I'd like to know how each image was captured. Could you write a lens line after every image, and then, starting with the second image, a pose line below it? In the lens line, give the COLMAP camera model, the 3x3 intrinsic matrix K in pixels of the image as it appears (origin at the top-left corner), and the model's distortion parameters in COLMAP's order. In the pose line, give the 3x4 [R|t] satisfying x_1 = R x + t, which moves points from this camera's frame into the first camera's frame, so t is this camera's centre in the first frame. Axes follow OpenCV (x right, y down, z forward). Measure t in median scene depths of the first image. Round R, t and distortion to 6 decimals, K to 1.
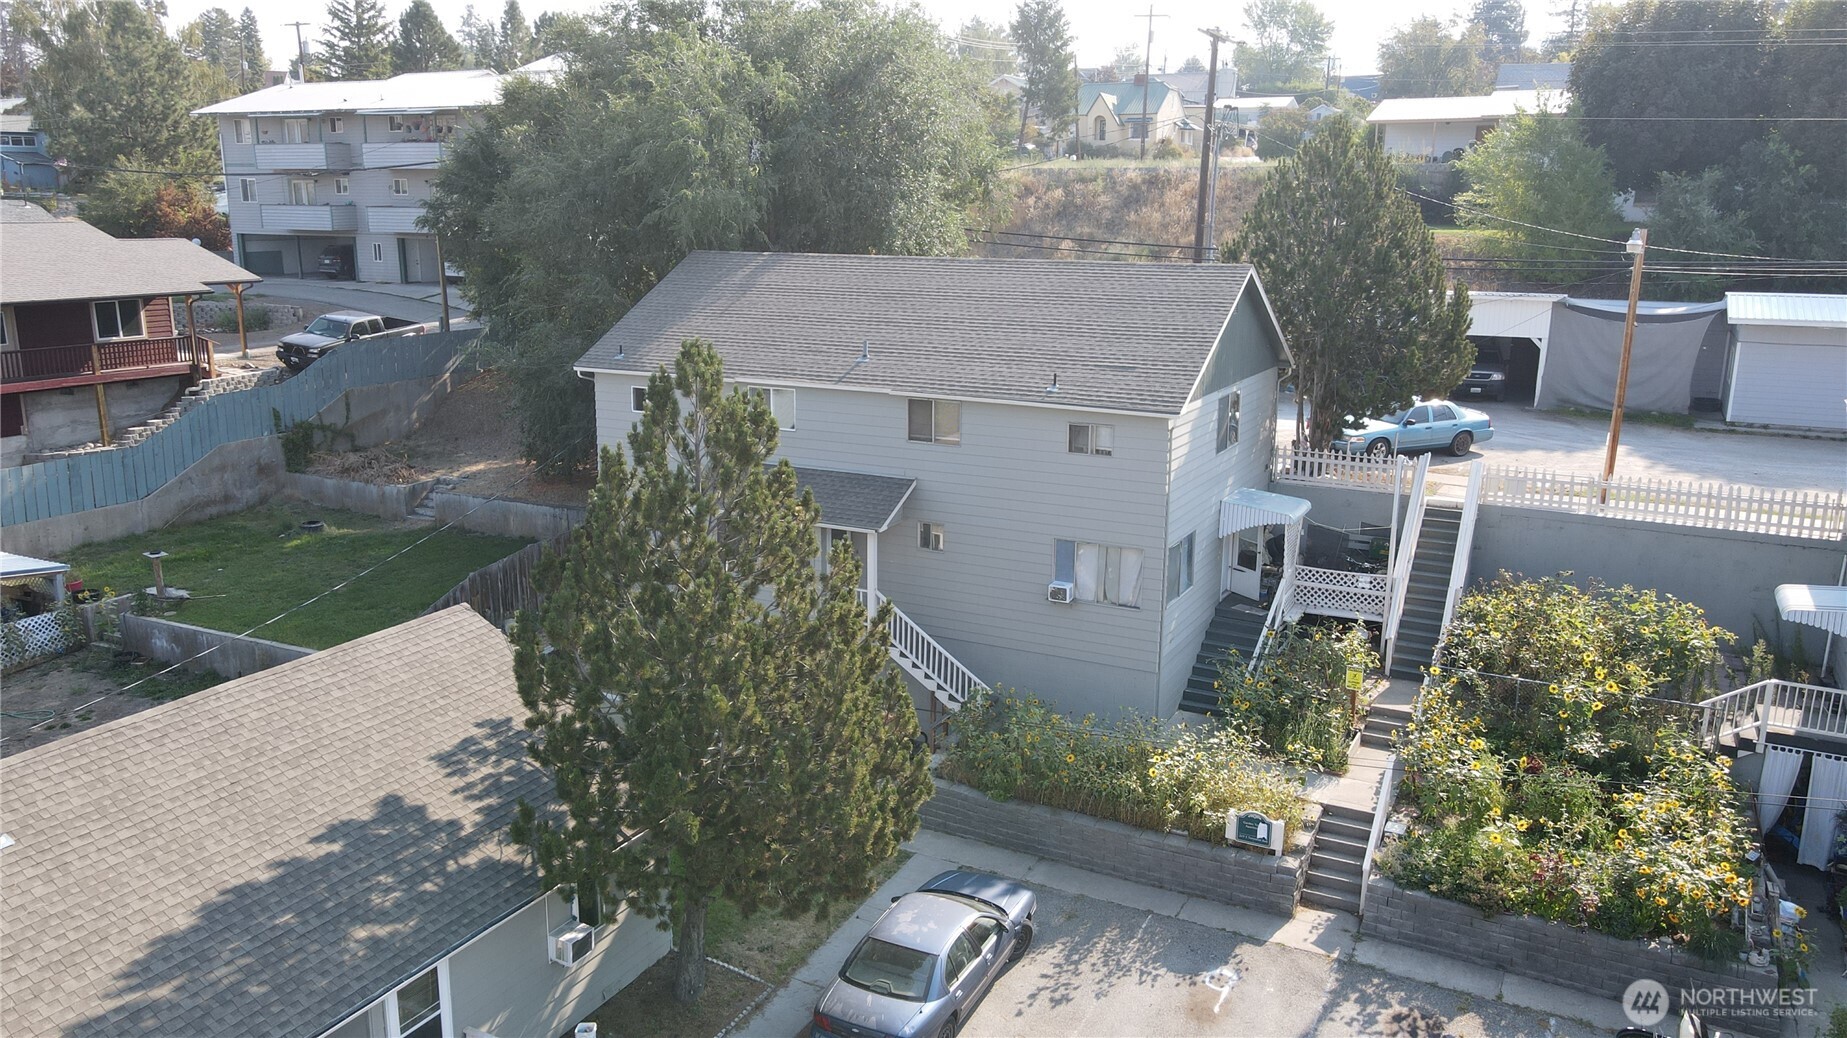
lens RADIAL K [[1377.1, 0, 928.0], [0, 1377.1, 495.2], [0, 0, 1]] dist [0.008554, 0.018086]
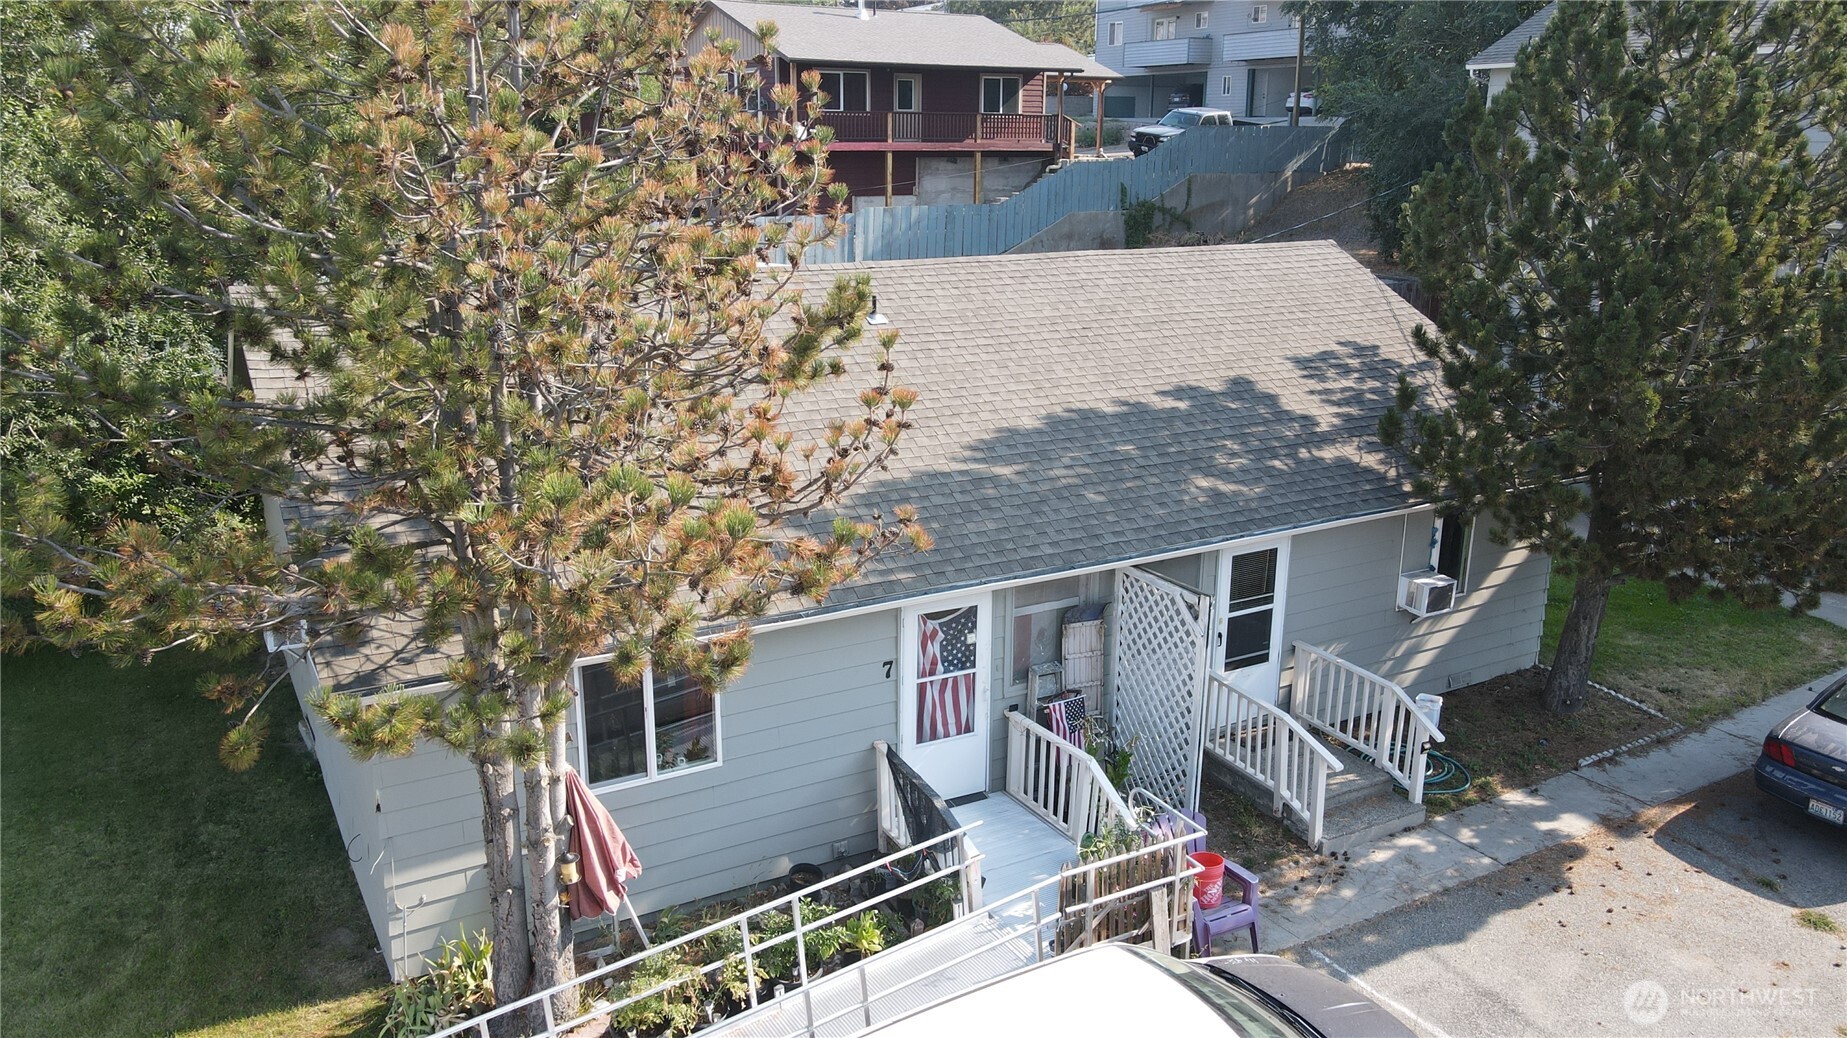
lens RADIAL K [[1377.1, 0, 928.0], [0, 1377.1, 495.2], [0, 0, 1]] dist [0.008554, 0.018086]
pose [[0.845112, 0.140723, -0.515736, -0.096983], [-0.122908, 0.990035, 0.068736, 0.251072], [0.520269, 0.005298, 0.853986, 0.155268]]
